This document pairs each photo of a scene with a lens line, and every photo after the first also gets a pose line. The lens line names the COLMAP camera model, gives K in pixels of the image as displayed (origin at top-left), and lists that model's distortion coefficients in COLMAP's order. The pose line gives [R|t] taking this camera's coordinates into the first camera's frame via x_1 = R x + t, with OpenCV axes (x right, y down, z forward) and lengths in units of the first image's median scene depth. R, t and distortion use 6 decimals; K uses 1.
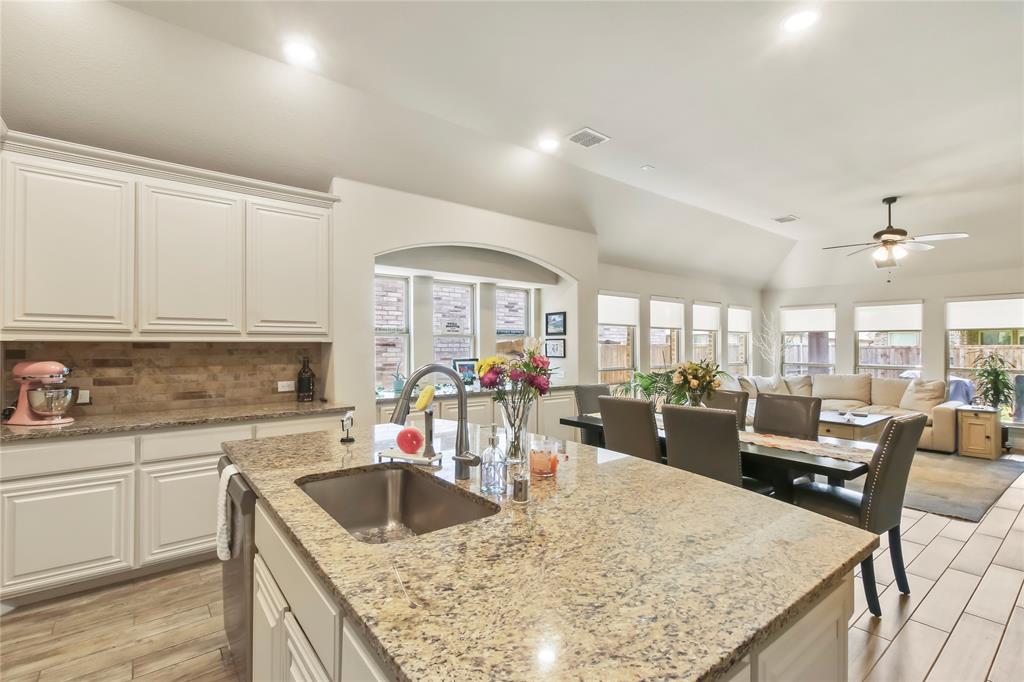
lens RADIAL K [[474.4, 0, 512.0], [0, 474.4, 341.0], [0, 0, 1]] dist [0.014923, 0.000063]
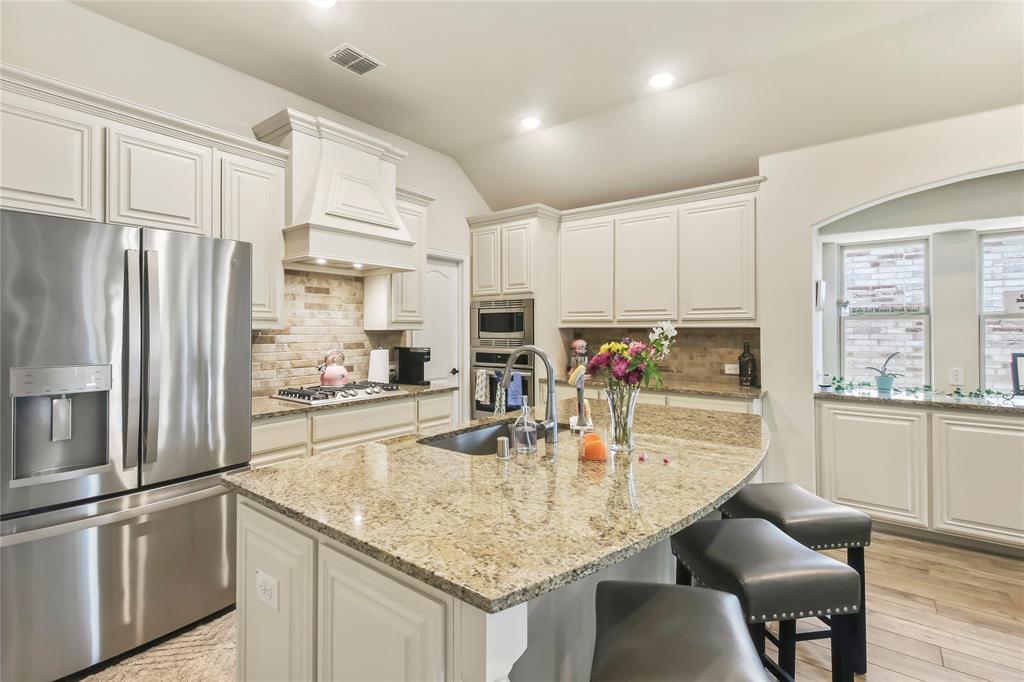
lens RADIAL K [[482.0, 0, 509.9], [0, 482.0, 325.1], [0, 0, 1]] dist [0.010608, -0.000315]
pose [[0.239420, -0.008822, -0.970876, 0.478511], [0.007715, 0.999944, -0.007184, 0.001118], [0.970885, -0.005771, 0.239475, 0.277229]]
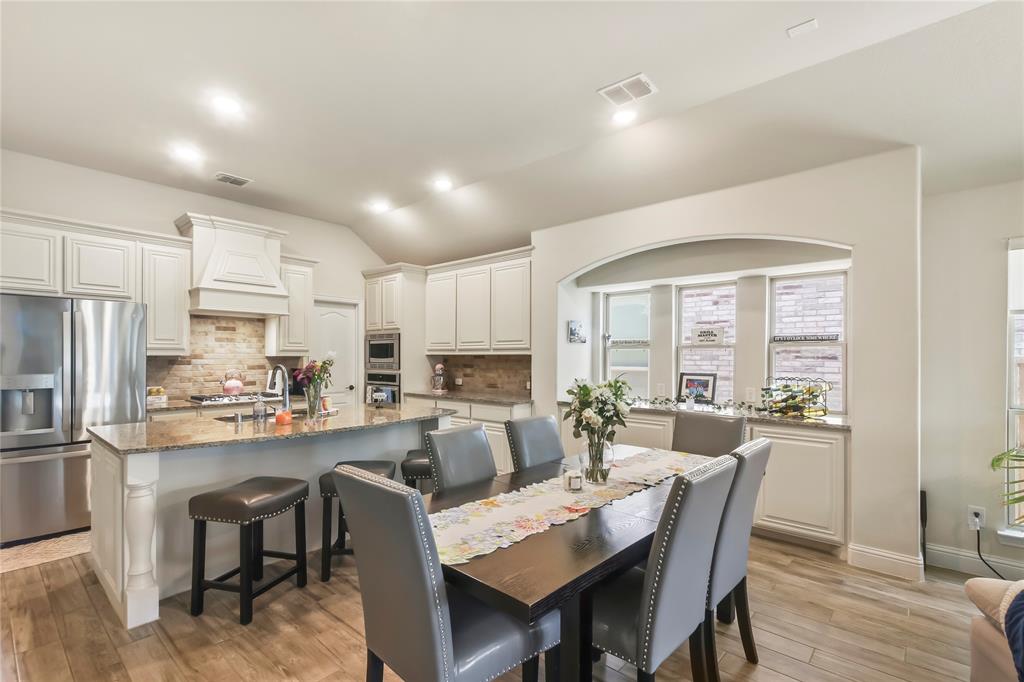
lens RADIAL K [[474.5, 0, 512.9], [0, 474.5, 358.2], [0, 0, 1]] dist [0.002607, 0.000308]
pose [[0.170724, 0.002764, -0.985315, 0.977032], [0.006077, 0.999974, 0.003858, 0.007514], [0.985300, -0.006646, 0.170703, 0.744650]]
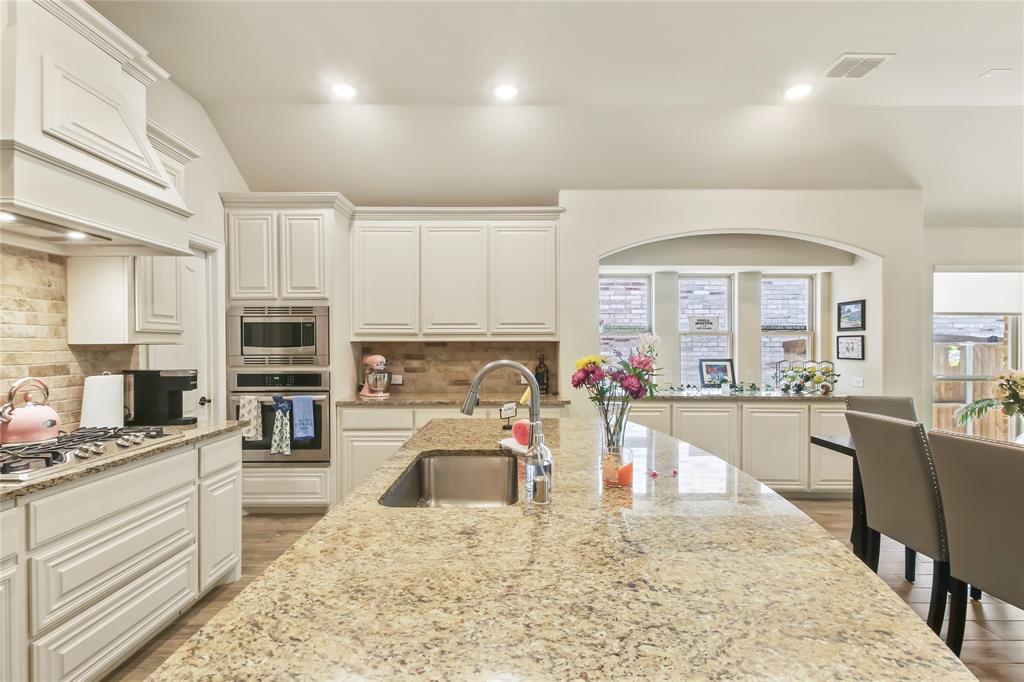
lens RADIAL K [[471.4, 0, 512.7], [0, 471.4, 348.6], [0, 0, 1]] dist [0.014054, -0.000251]
pose [[0.785272, 0.004281, -0.619136, 0.221595], [0.006641, 0.999860, 0.015338, 0.002119], [0.619115, -0.016156, 0.785134, 0.079391]]
